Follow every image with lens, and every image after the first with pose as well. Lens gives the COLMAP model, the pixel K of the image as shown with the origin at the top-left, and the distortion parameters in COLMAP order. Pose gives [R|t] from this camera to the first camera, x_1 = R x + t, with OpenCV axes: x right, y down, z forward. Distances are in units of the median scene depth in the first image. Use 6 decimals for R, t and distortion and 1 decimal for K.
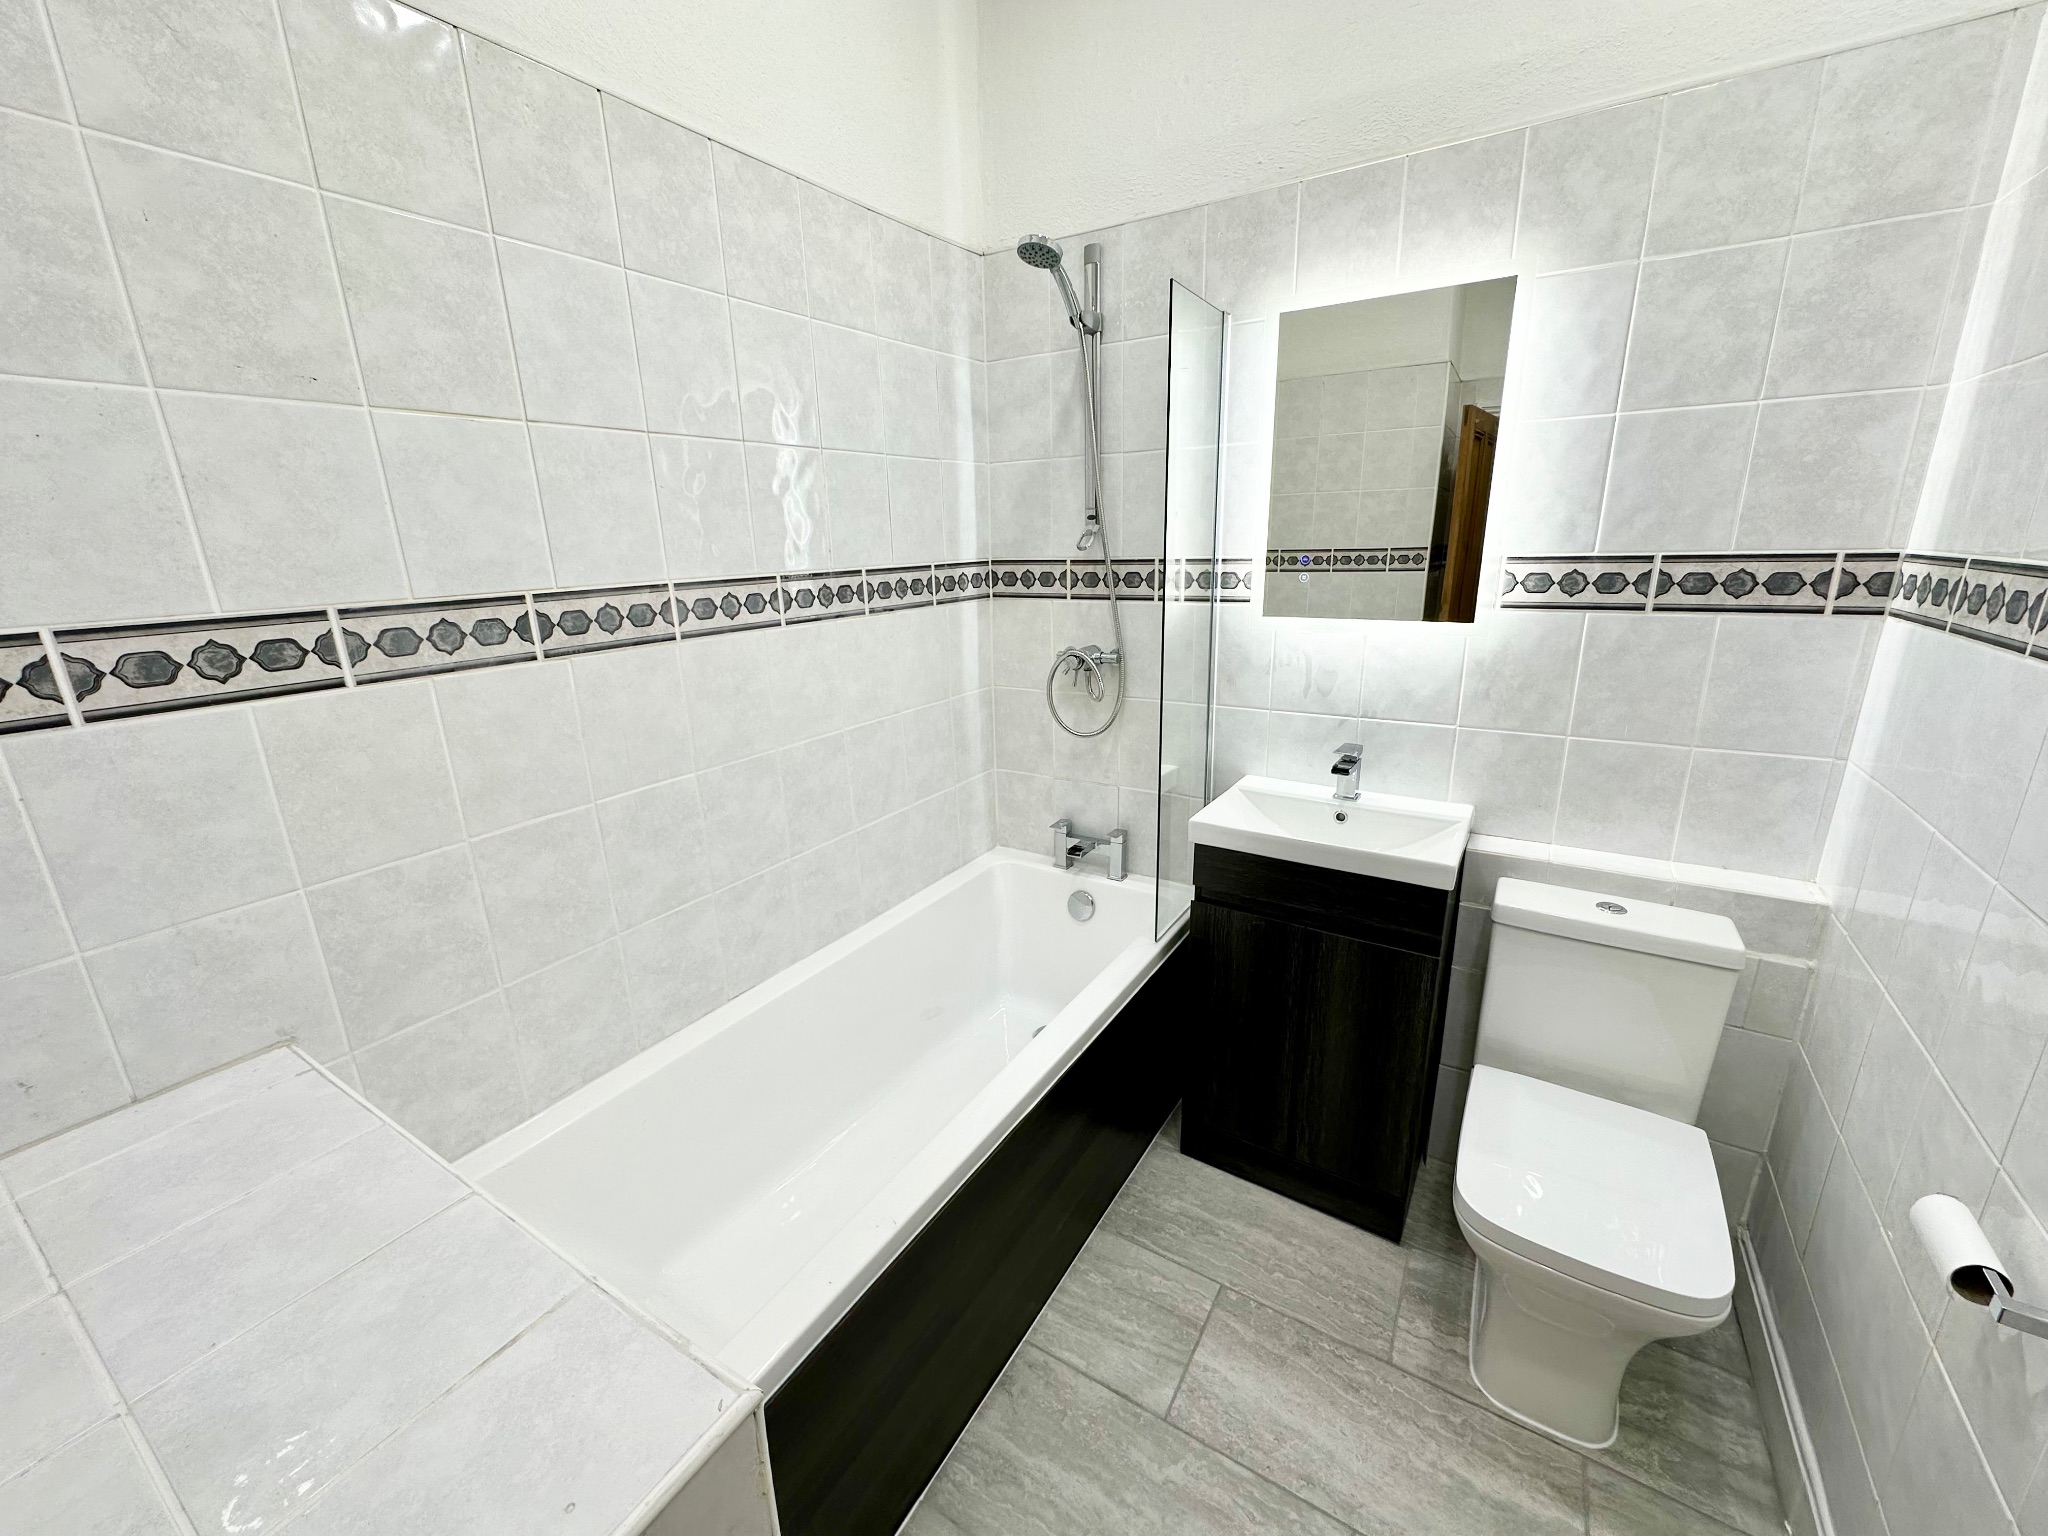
lens RADIAL K [[811.8, 0, 1031.4], [0, 811.8, 772.5], [0, 0, 1]] dist [0.000843, 0.000346]
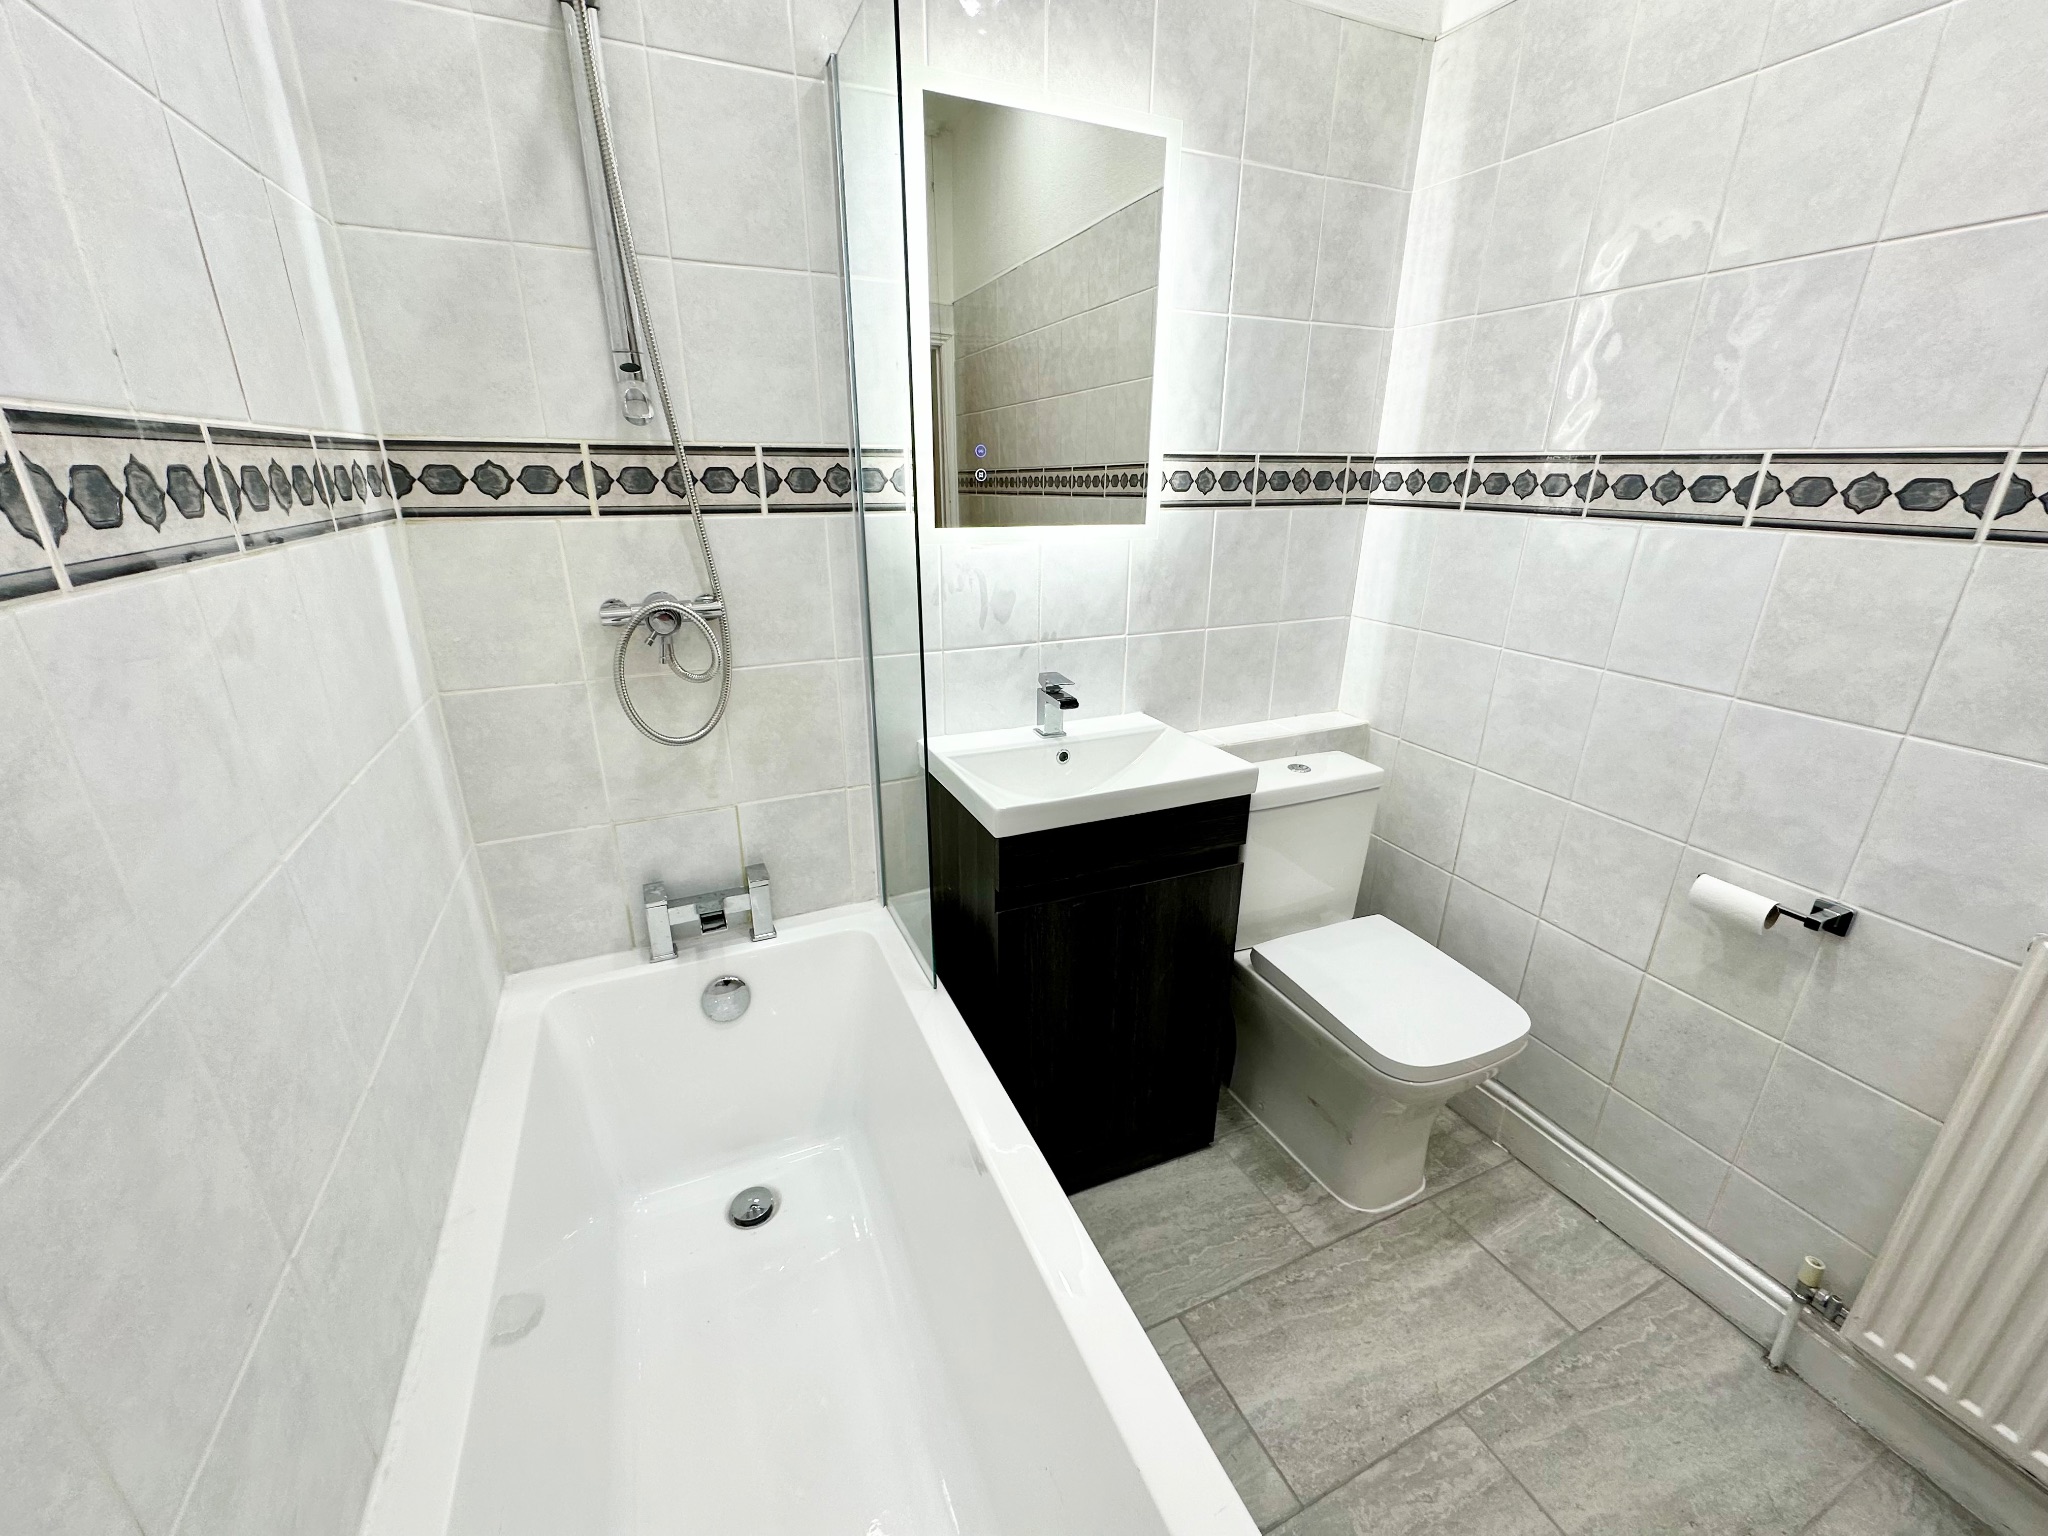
lens RADIAL K [[811.8, 0, 1016.1], [0, 811.8, 770.7], [0, 0, 1]] dist [0.000843, 0.000346]
pose [[0.561301, -0.258745, 0.786125, -0.365584], [0.213725, 0.962970, 0.164350, -0.091504], [-0.799539, 0.075765, 0.595816, 0.560235]]
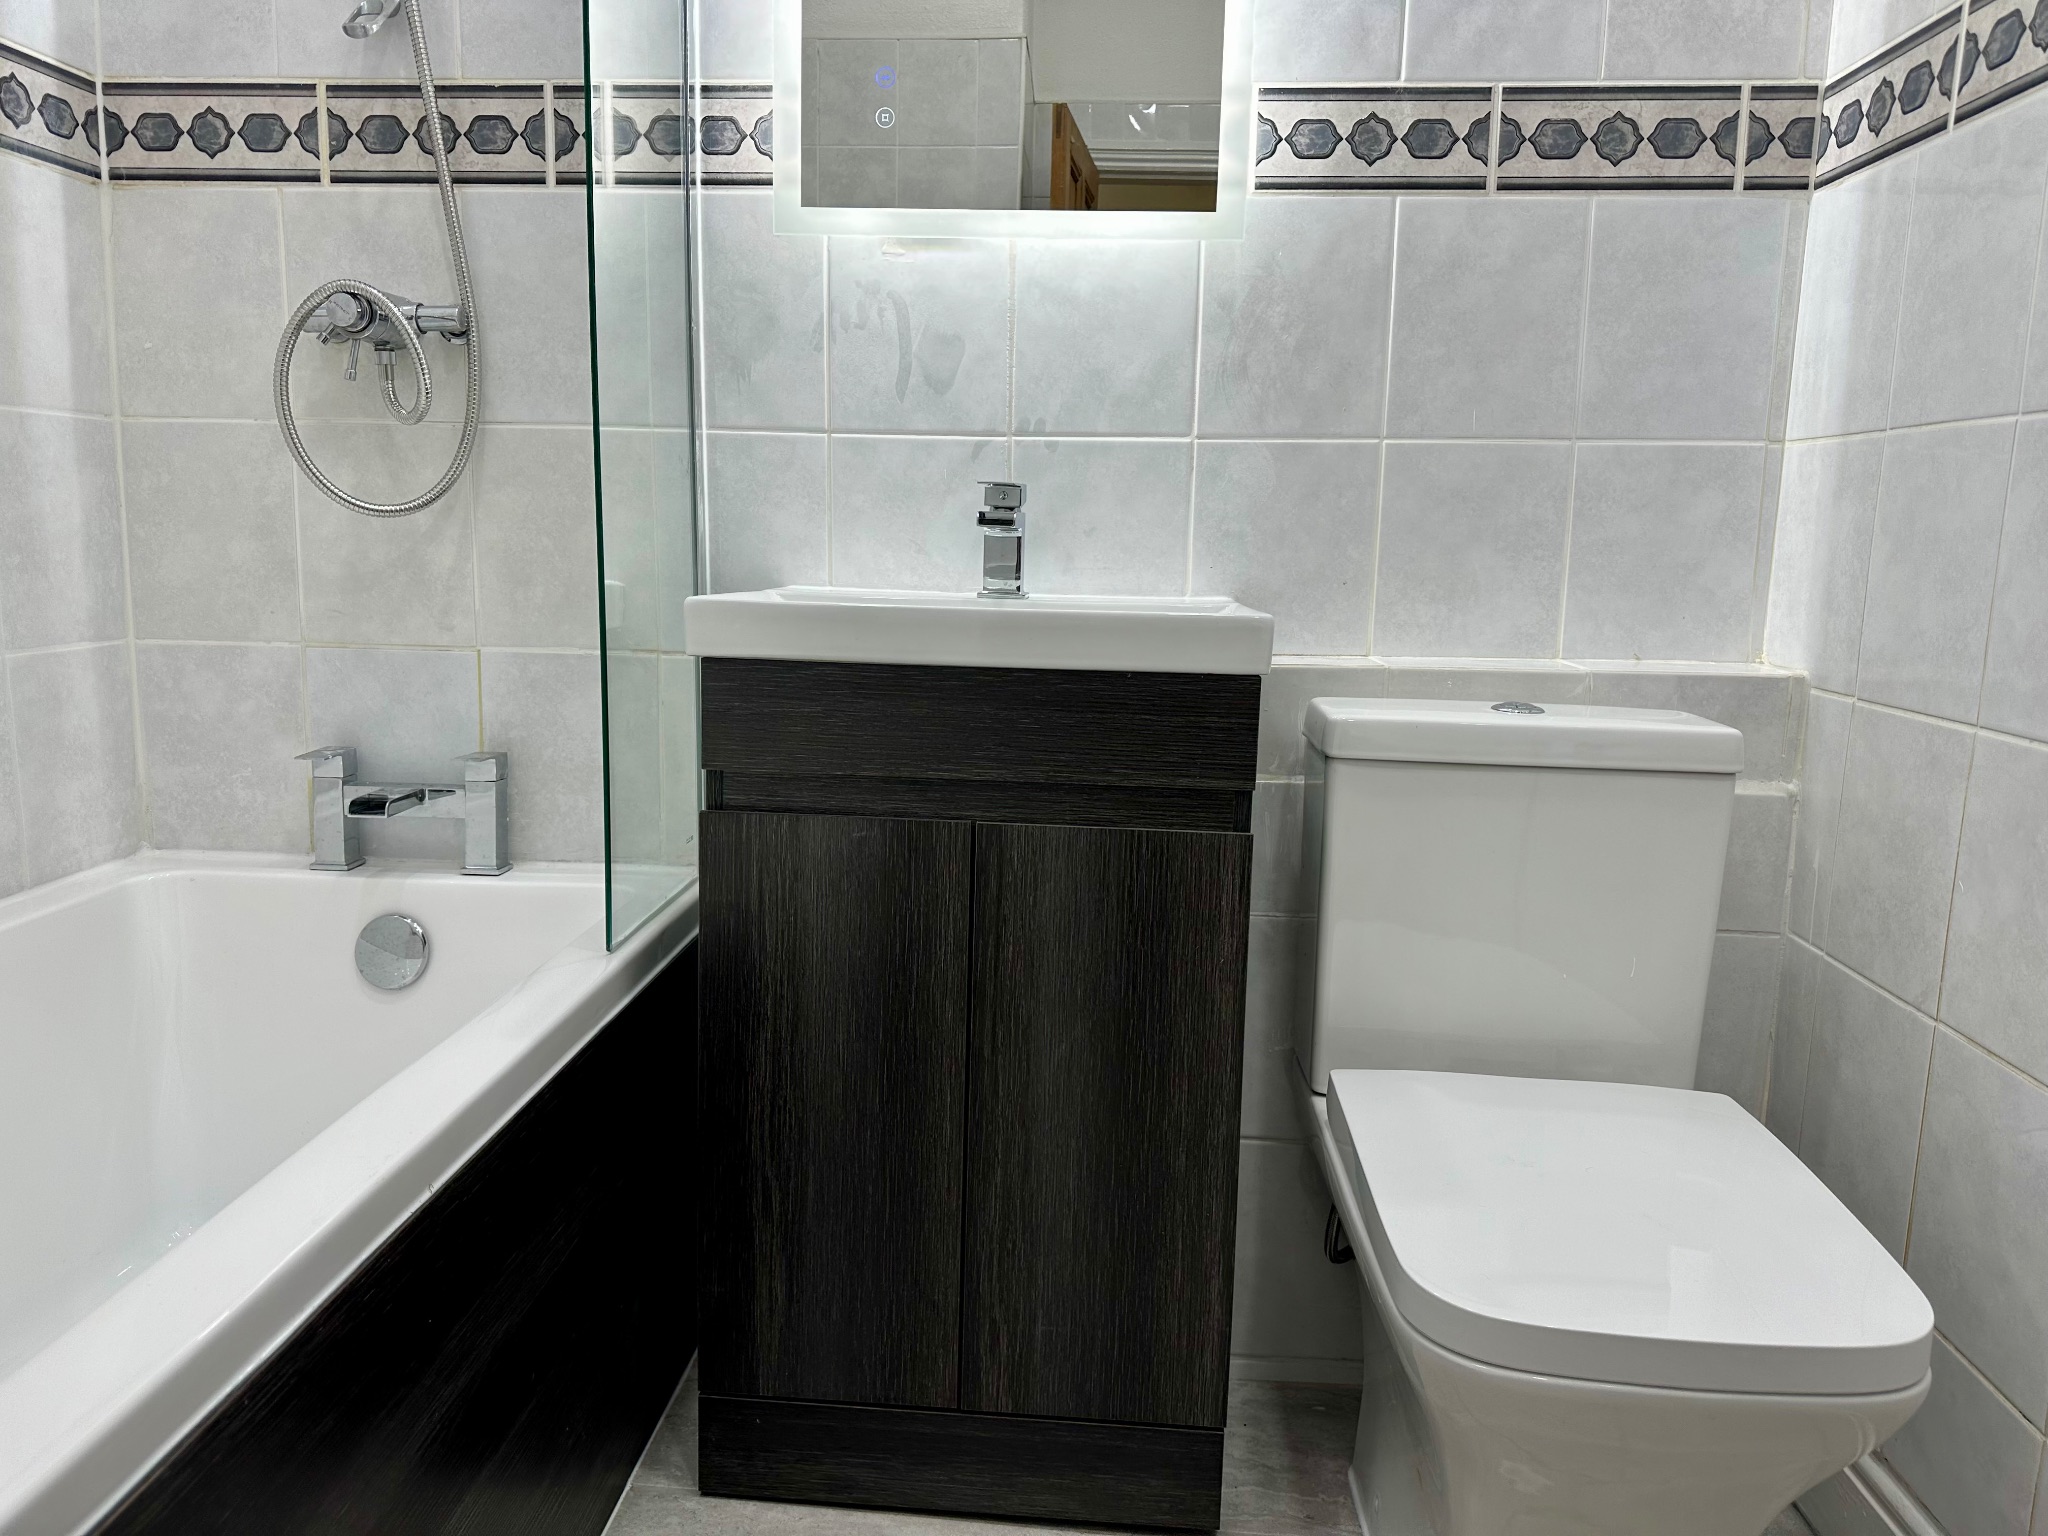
lens RADIAL K [[1429.6, 0, 1012.3], [0, 1429.6, 774.2], [0, 0, 1]] dist [0.058346, -0.067546]
pose [[0.879889, -0.031426, 0.474139, -0.005766], [0.090490, 0.990632, -0.102269, 0.240473], [-0.466484, 0.132890, 0.874490, 0.311001]]
